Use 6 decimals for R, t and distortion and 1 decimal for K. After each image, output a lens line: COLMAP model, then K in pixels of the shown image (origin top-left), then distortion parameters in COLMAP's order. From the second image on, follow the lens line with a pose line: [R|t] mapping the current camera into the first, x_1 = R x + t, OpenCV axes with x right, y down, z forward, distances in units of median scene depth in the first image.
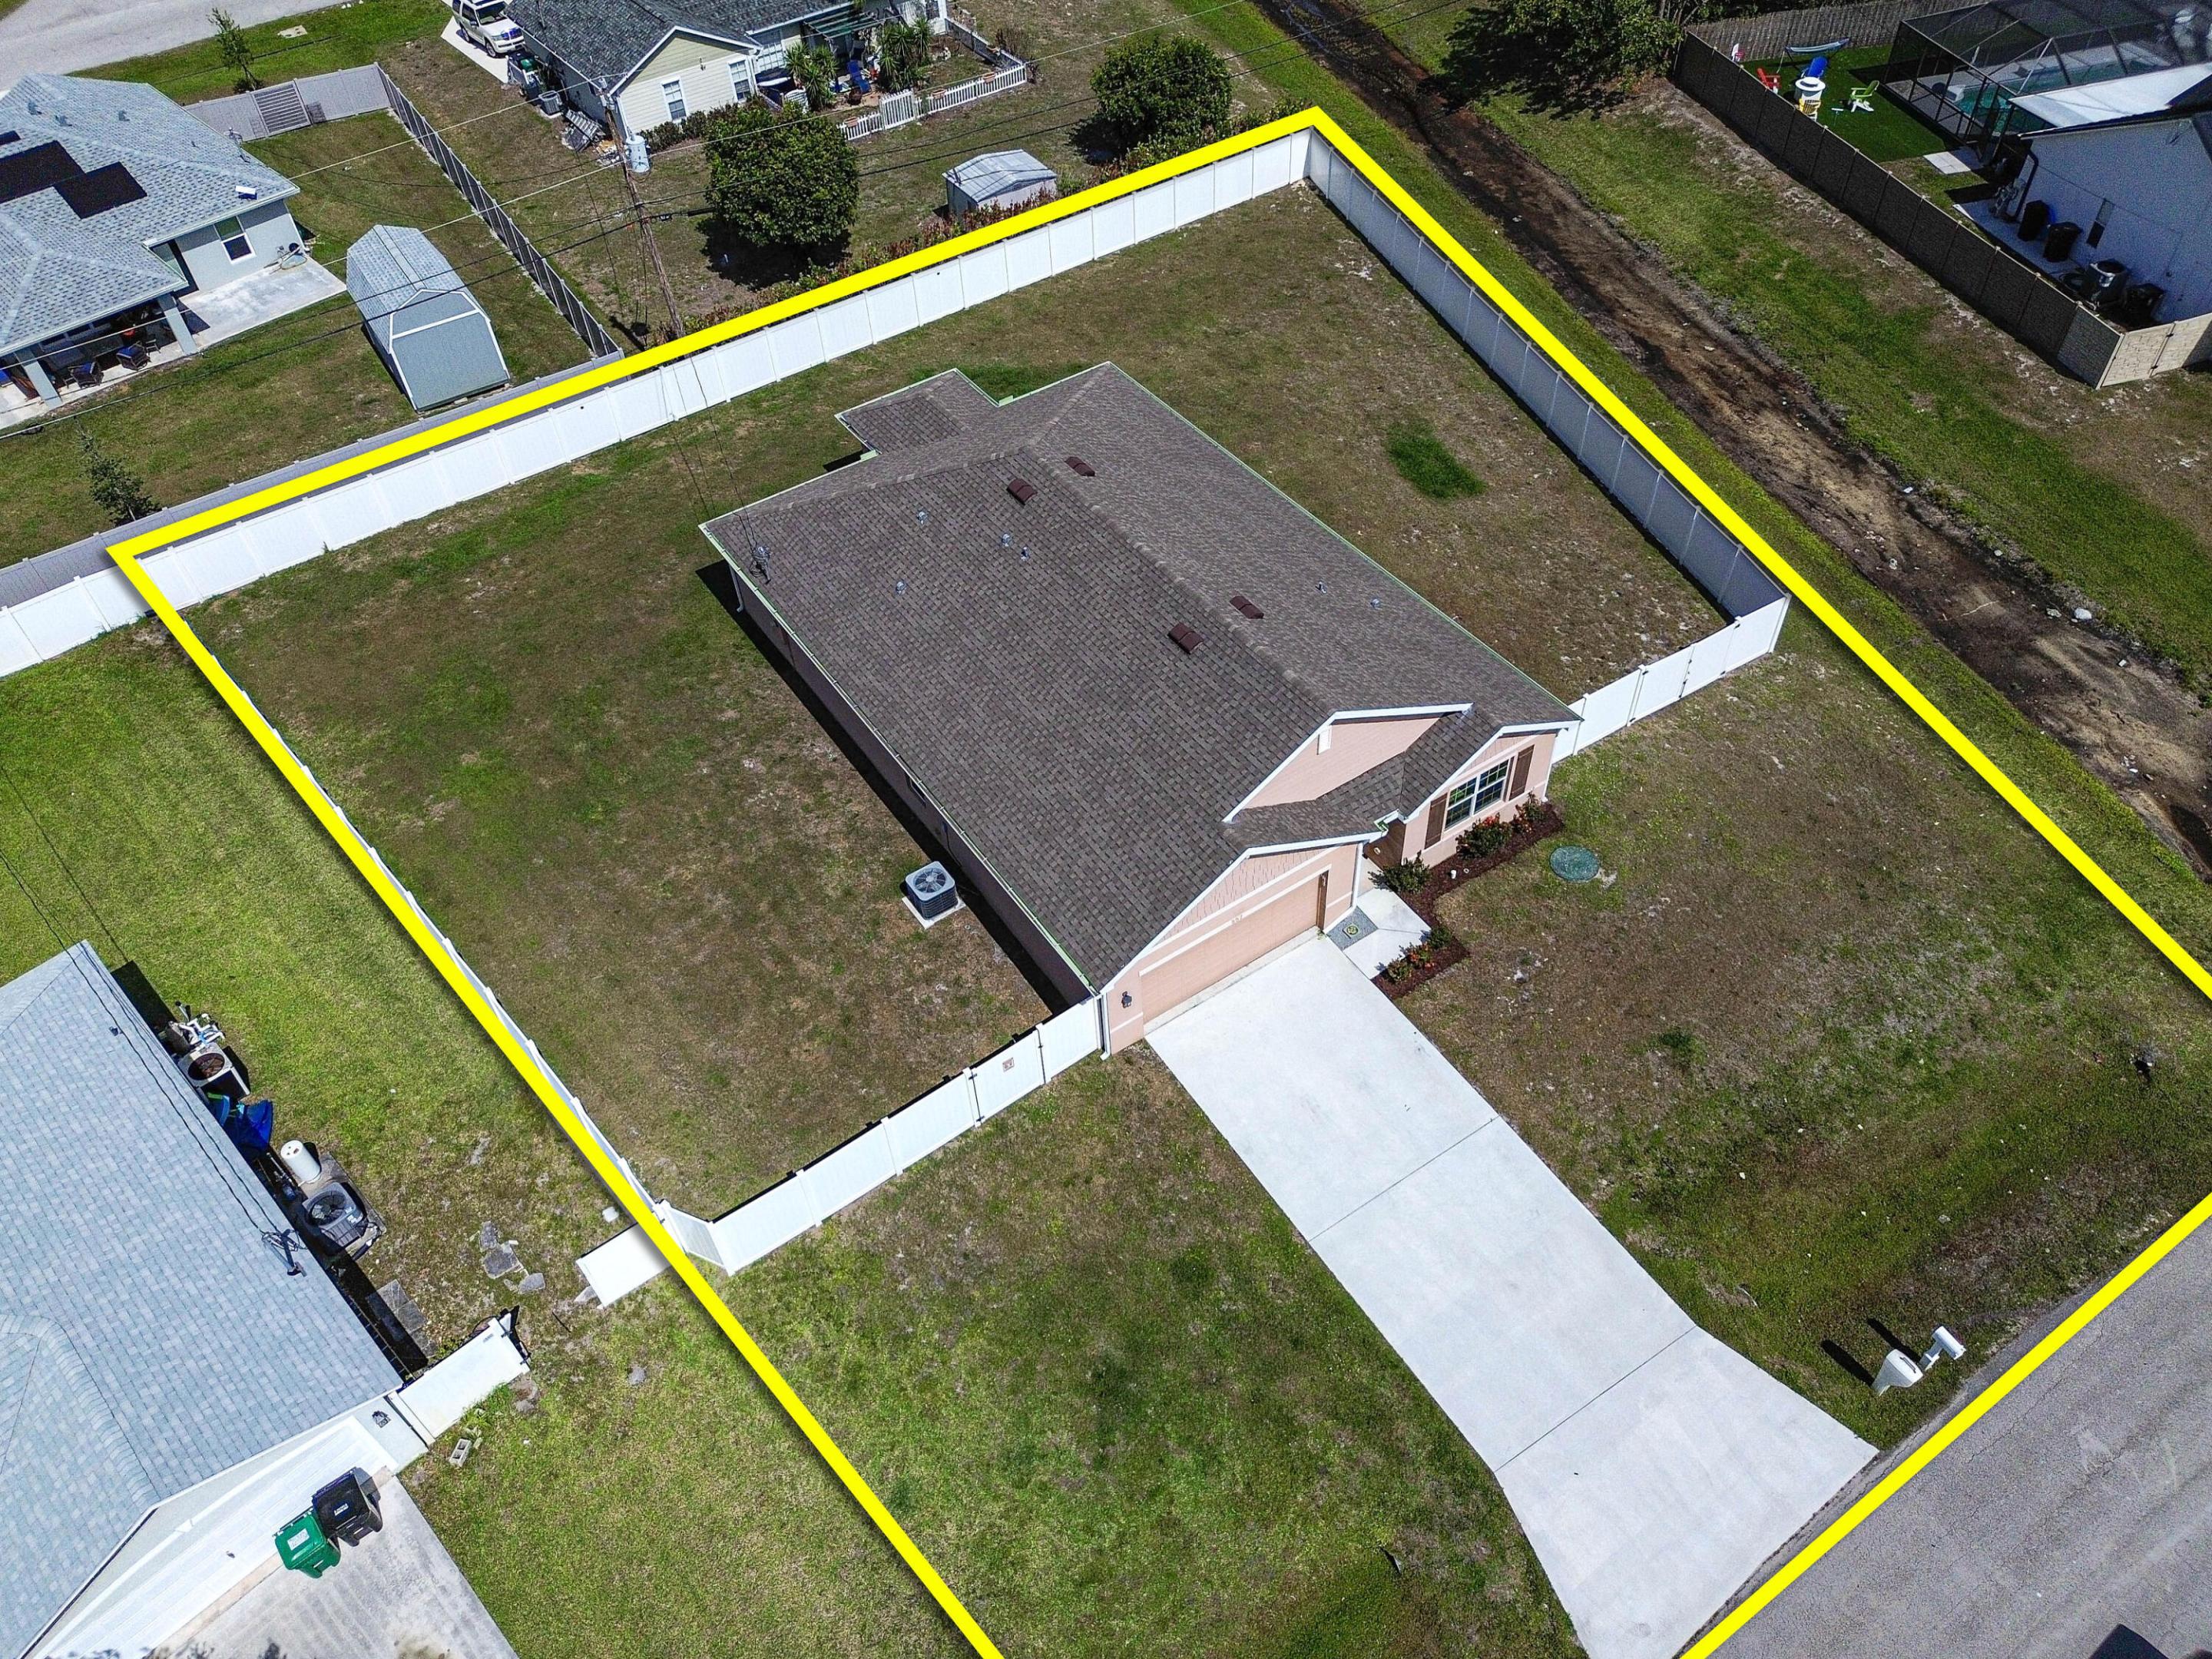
lens RADIAL K [[1578.7, 0, 1101.1], [0, 1578.7, 810.9], [0, 0, 1]] dist [0.070697, -0.071761]
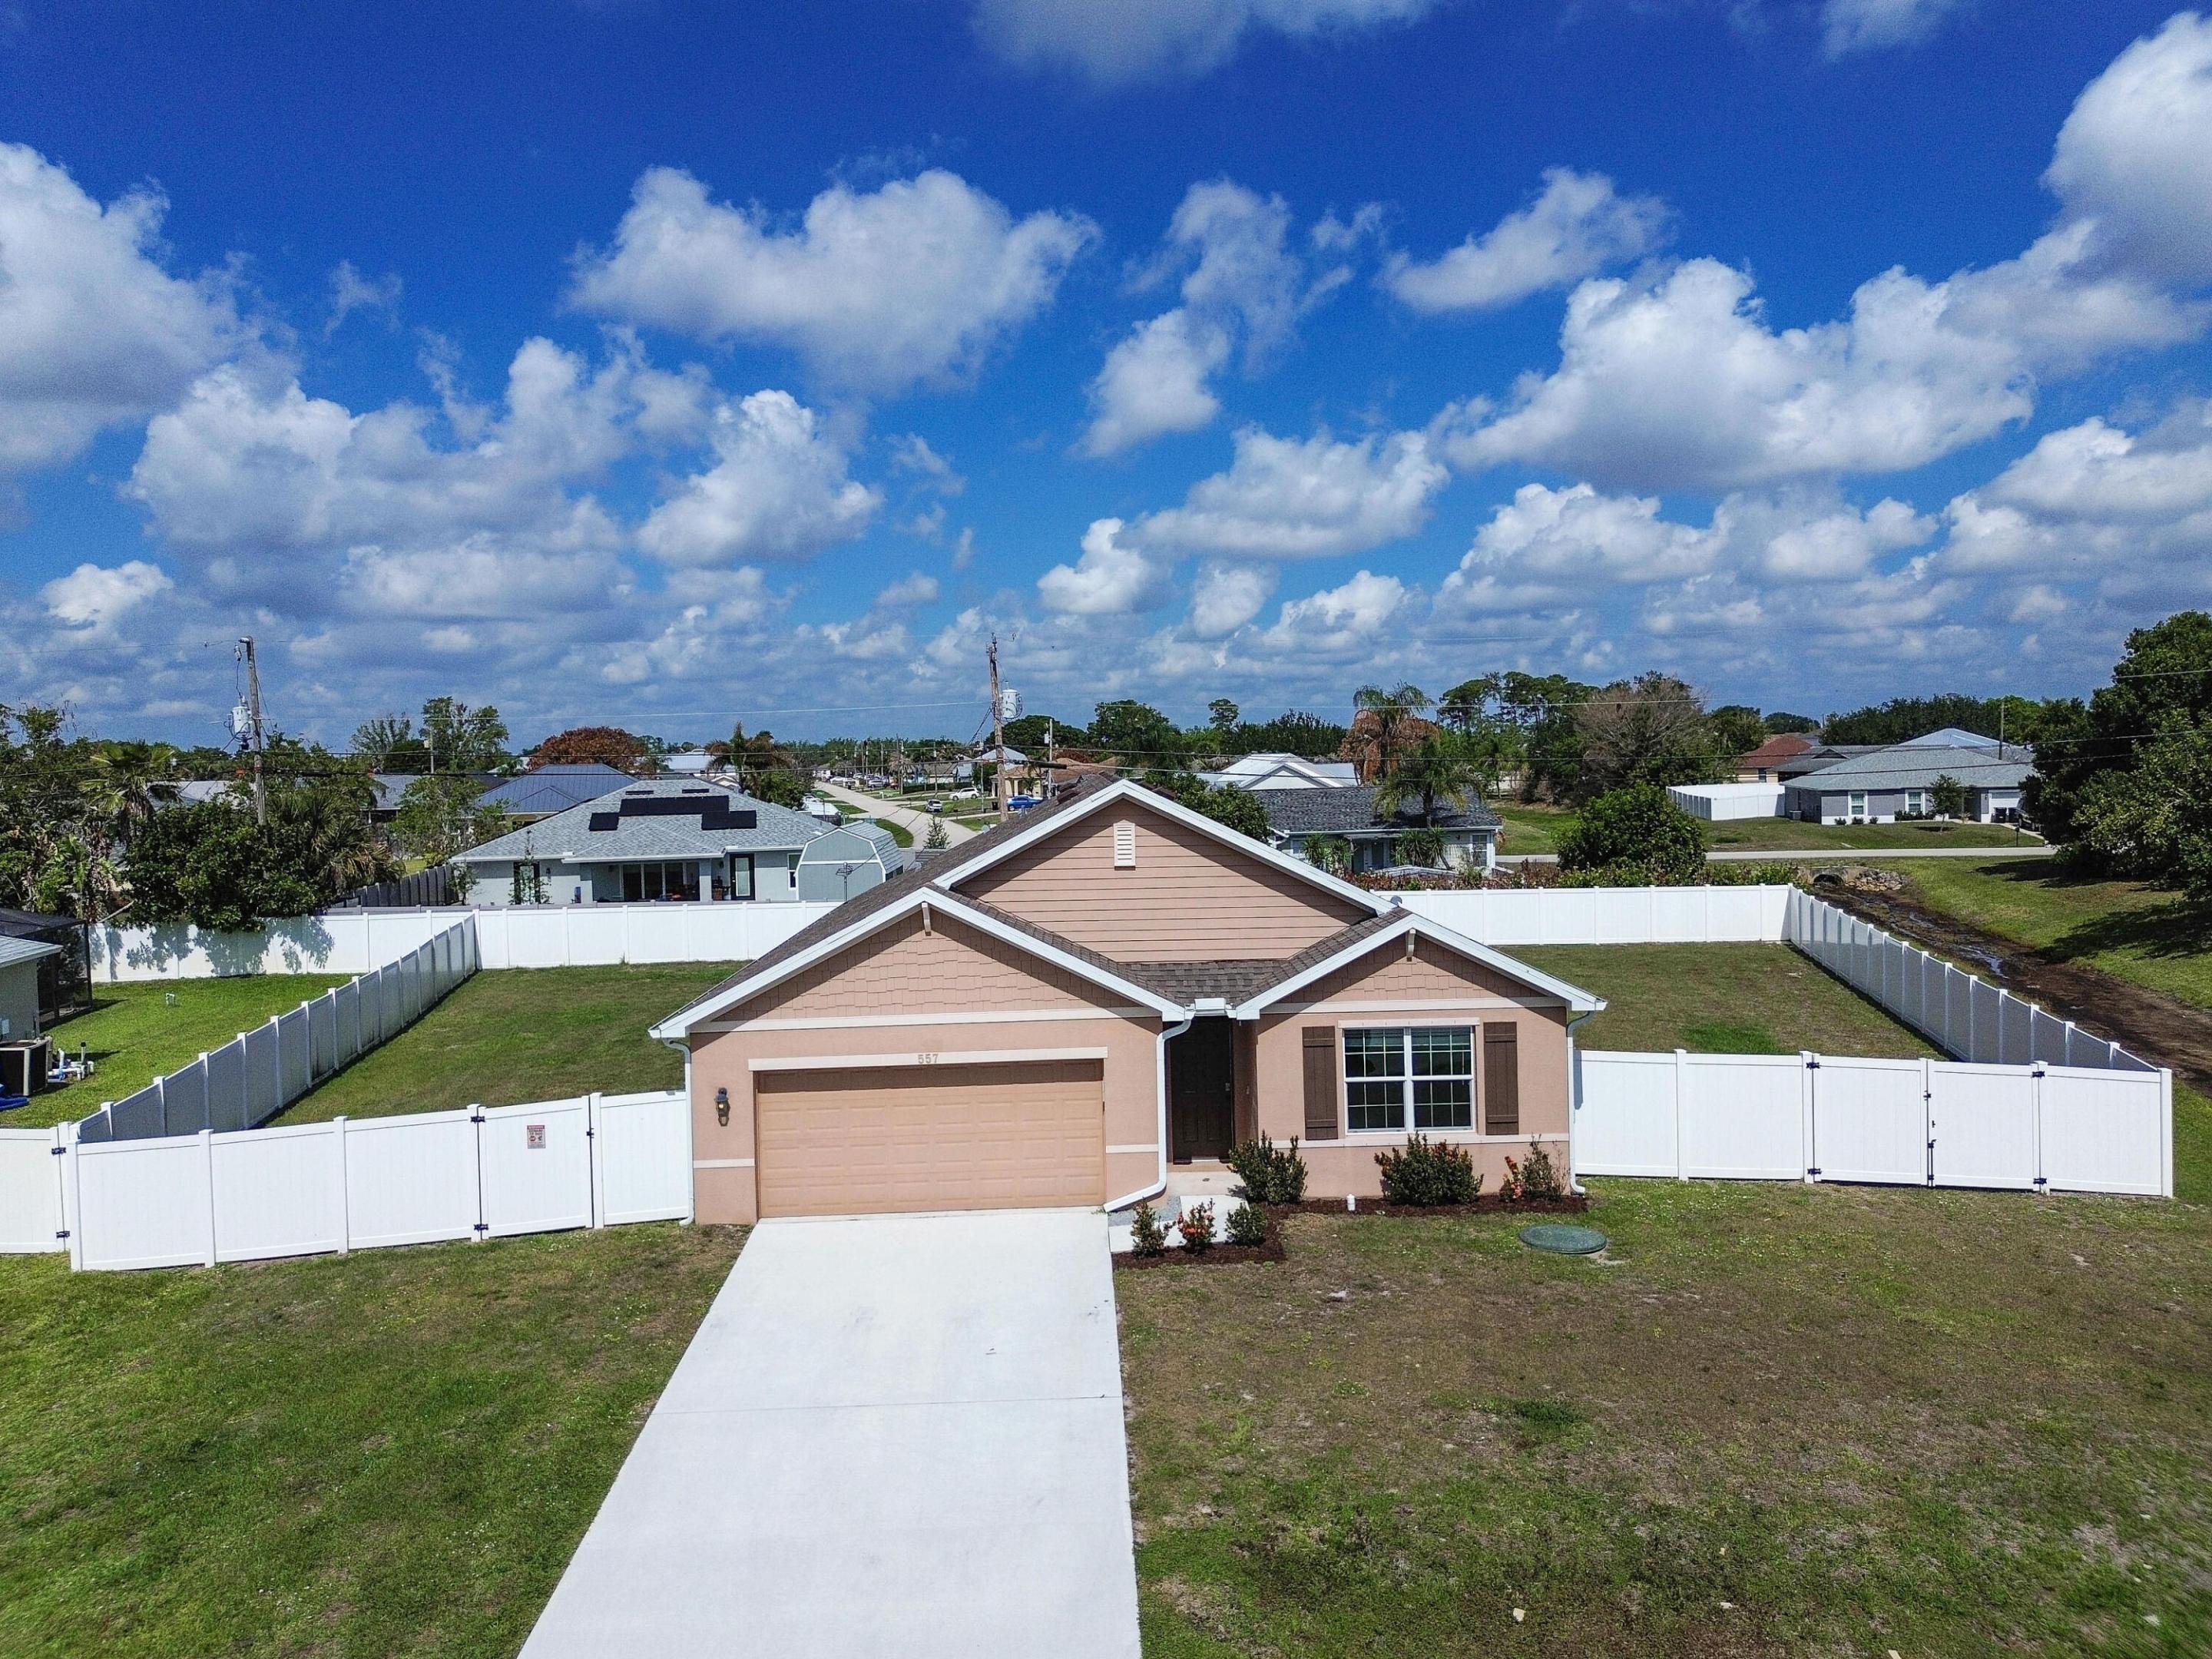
lens RADIAL K [[1578.7, 0, 1101.1], [0, 1578.7, 810.9], [0, 0, 1]] dist [0.070697, -0.071761]
pose [[0.843844, 0.048552, -0.534388, 0.477430], [-0.401924, 0.717003, -0.569529, 0.328642], [0.355507, 0.695377, 0.624553, 0.506316]]
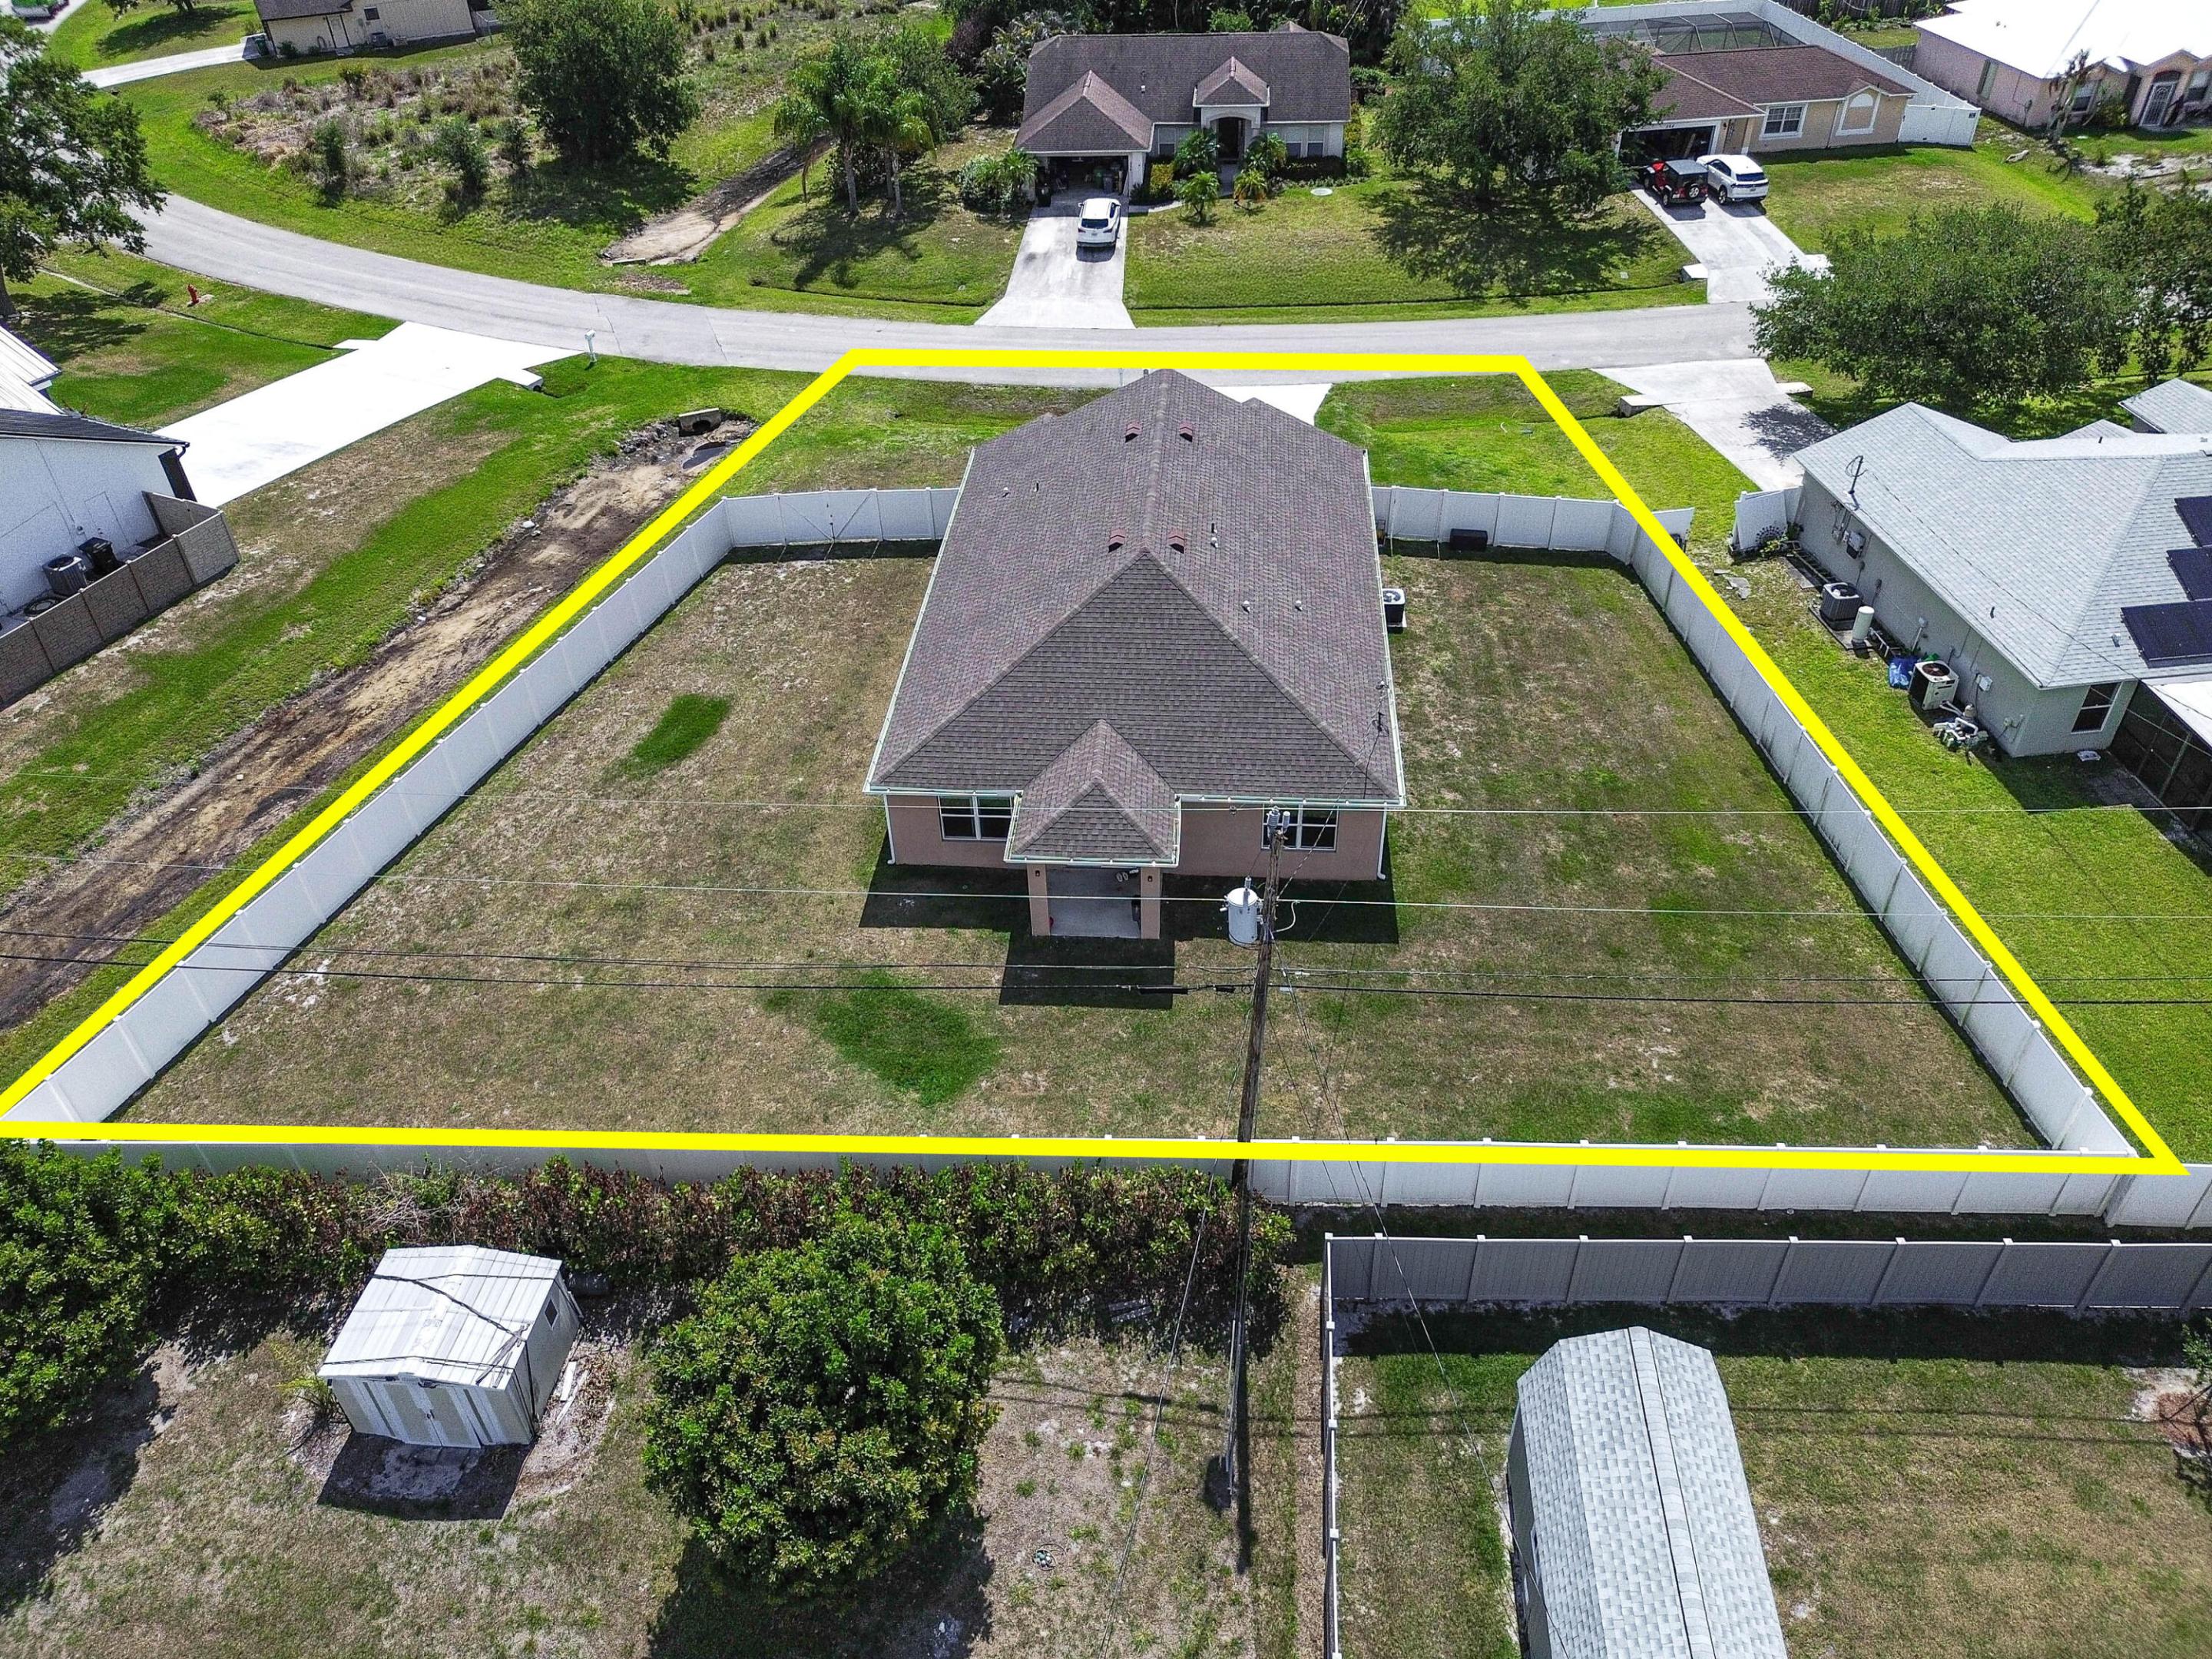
lens RADIAL K [[1564.9, 0, 1106.0], [0, 1564.9, 829.5], [0, 0, 1]] dist [0.060053, -0.052628]
pose [[-0.784159, -0.330365, 0.525313, -0.717433], [0.494693, 0.178296, 0.850582, -1.231415], [-0.374663, 0.926860, 0.023617, 1.288483]]
